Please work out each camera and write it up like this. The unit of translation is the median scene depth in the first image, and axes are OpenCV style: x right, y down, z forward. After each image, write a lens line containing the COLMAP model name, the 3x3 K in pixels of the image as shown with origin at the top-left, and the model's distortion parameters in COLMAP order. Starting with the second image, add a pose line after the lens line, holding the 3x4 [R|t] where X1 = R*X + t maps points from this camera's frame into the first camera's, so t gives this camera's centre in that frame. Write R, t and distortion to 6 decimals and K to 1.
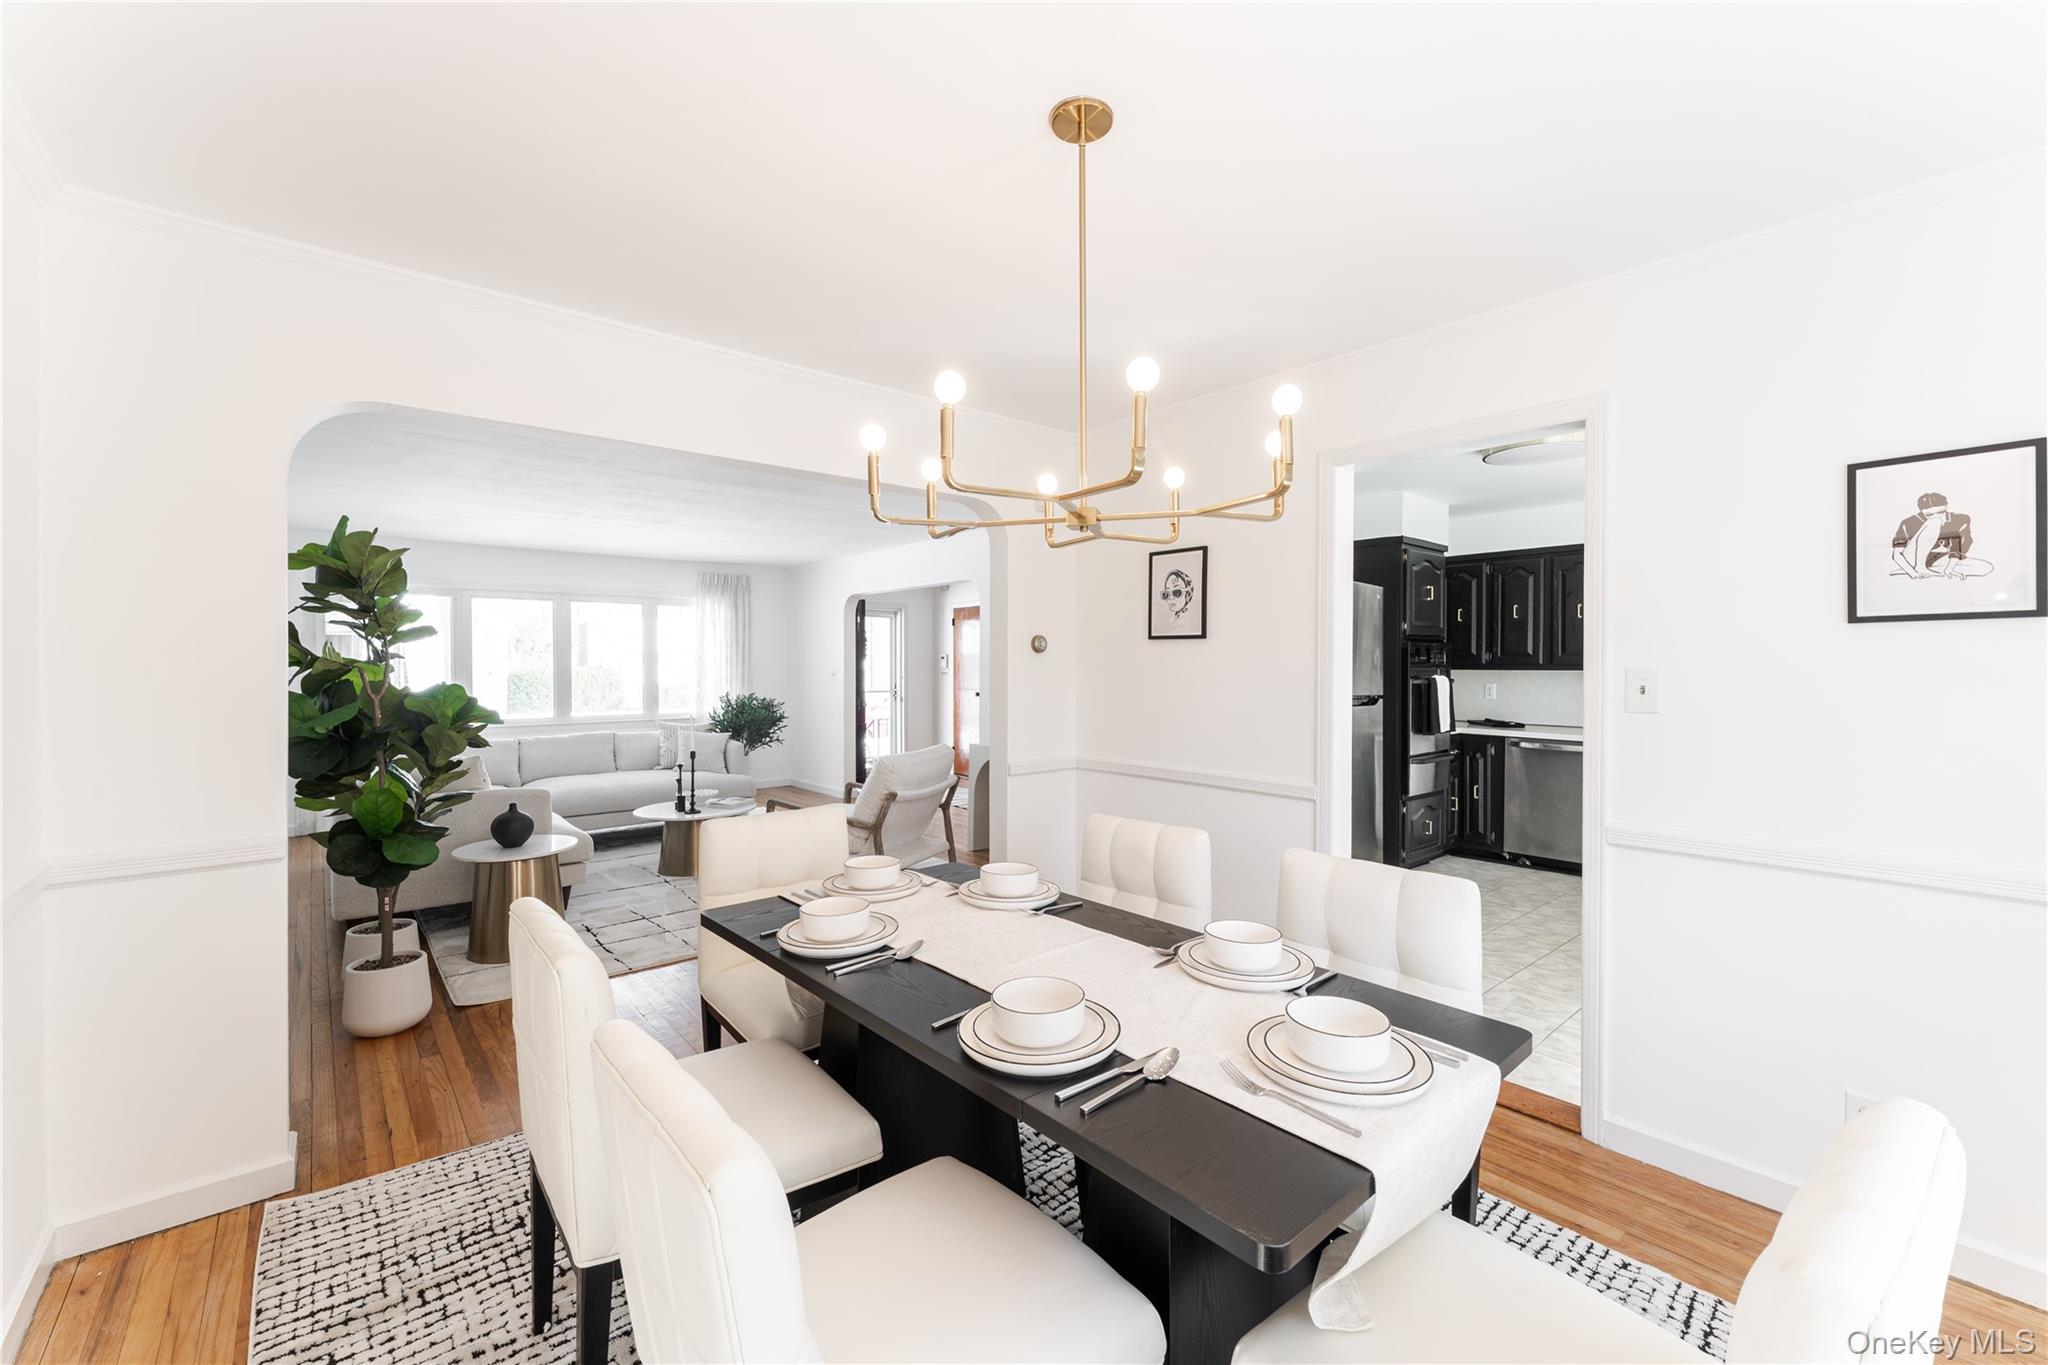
lens RADIAL K [[836.7, 0, 1011.7], [0, 836.7, 683.5], [0, 0, 1]] dist [-0.002510, -0.000326]
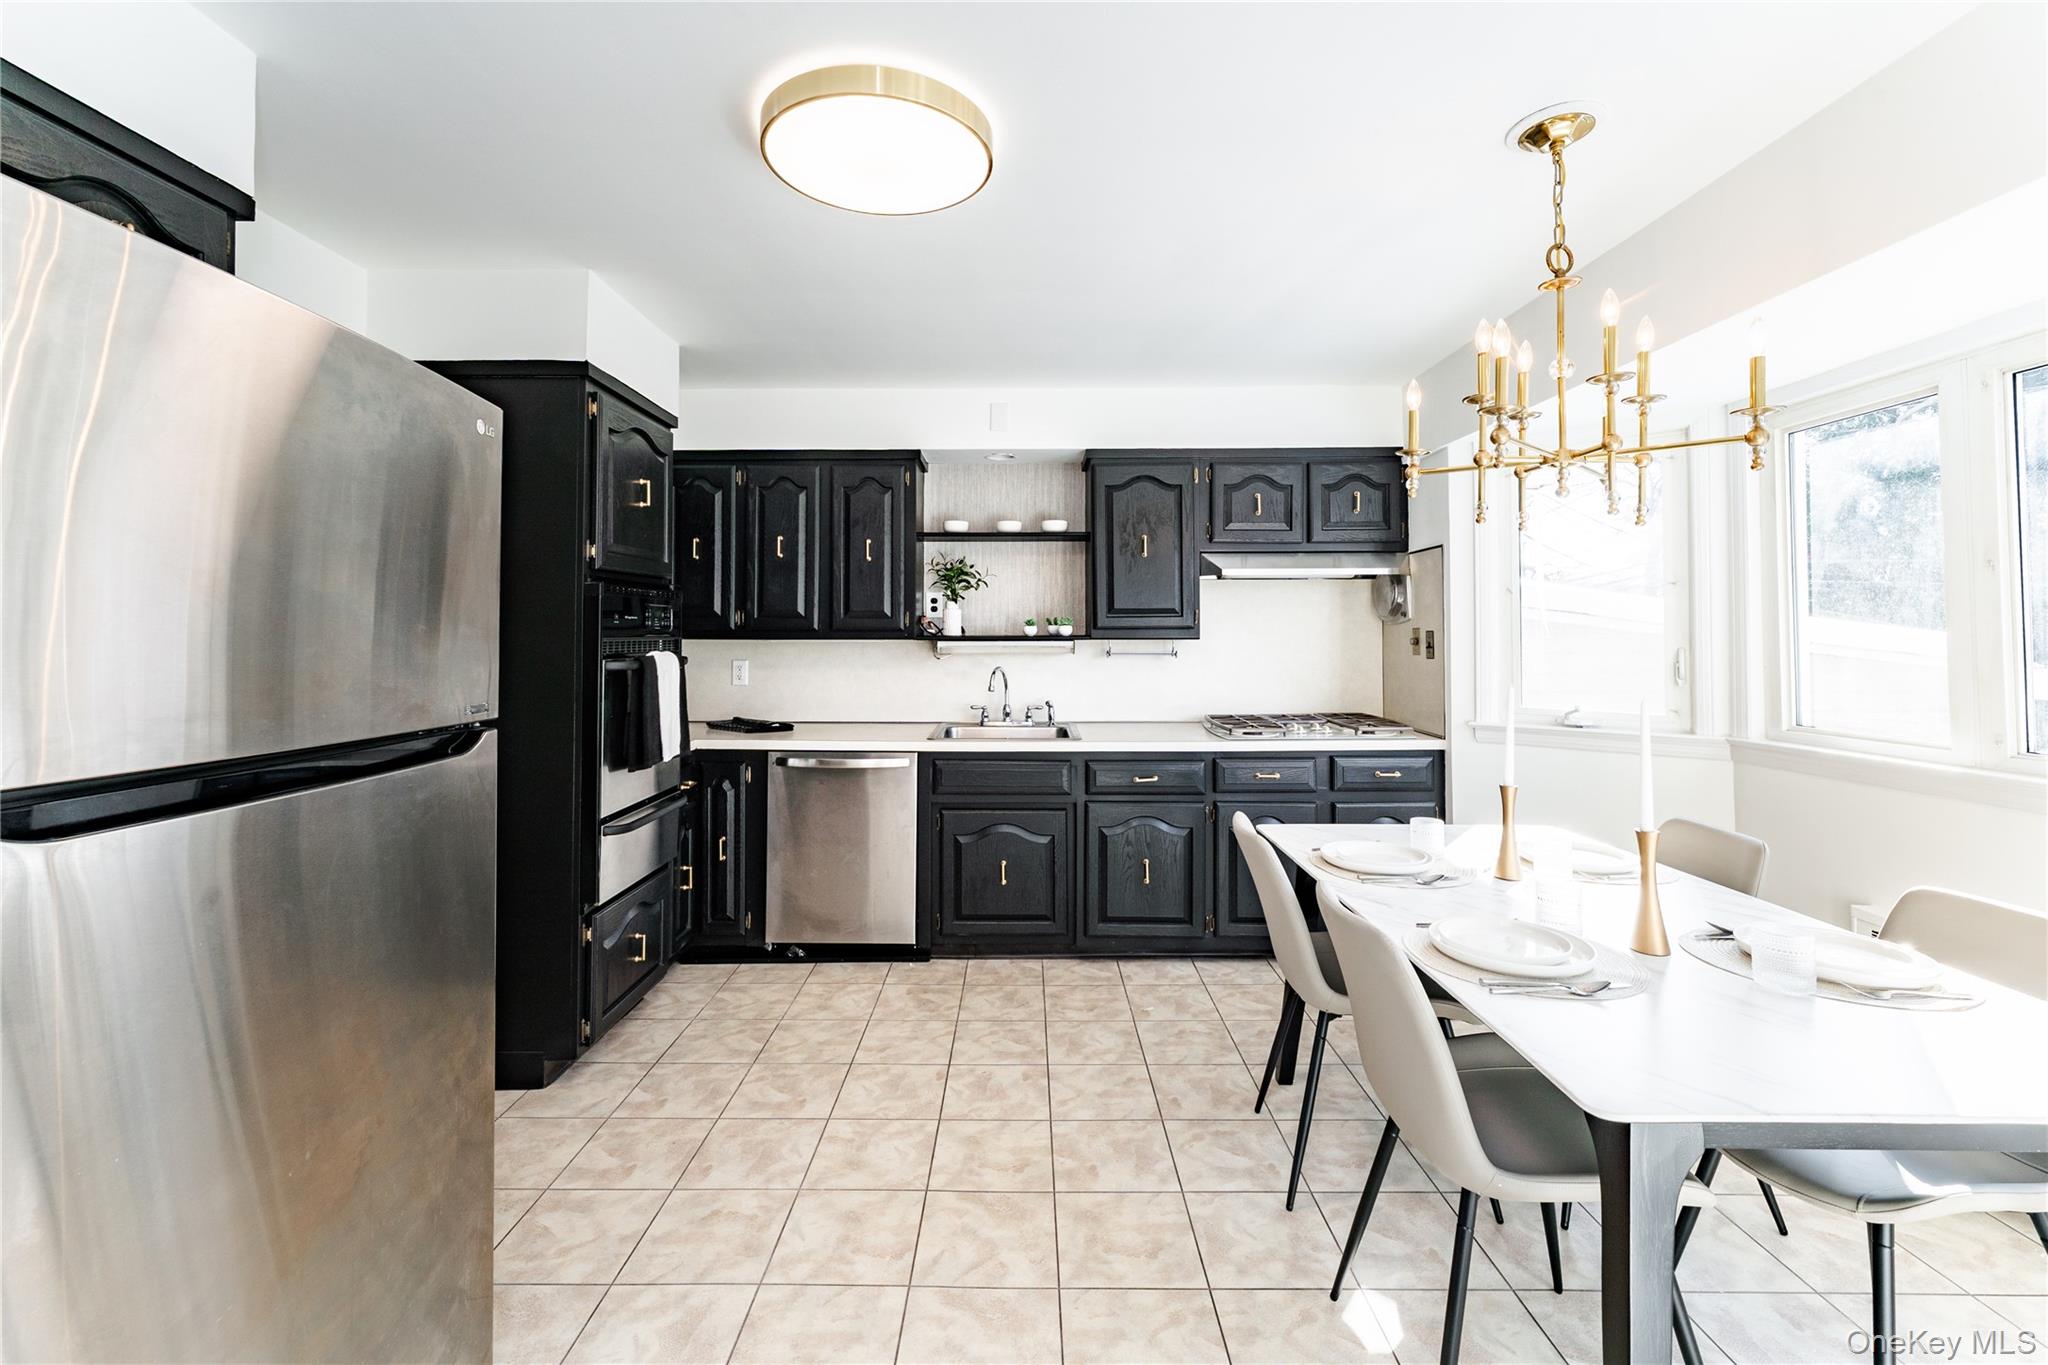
lens RADIAL K [[836.7, 0, 1001.9], [0, 836.7, 636.7], [0, 0, 1]] dist [-0.002510, -0.000326]
pose [[0.660379, 0.005303, 0.750914, 0.248100], [0.003167, 0.999947, -0.009846, -0.012436], [-0.750926, 0.008880, 0.660327, 0.473001]]
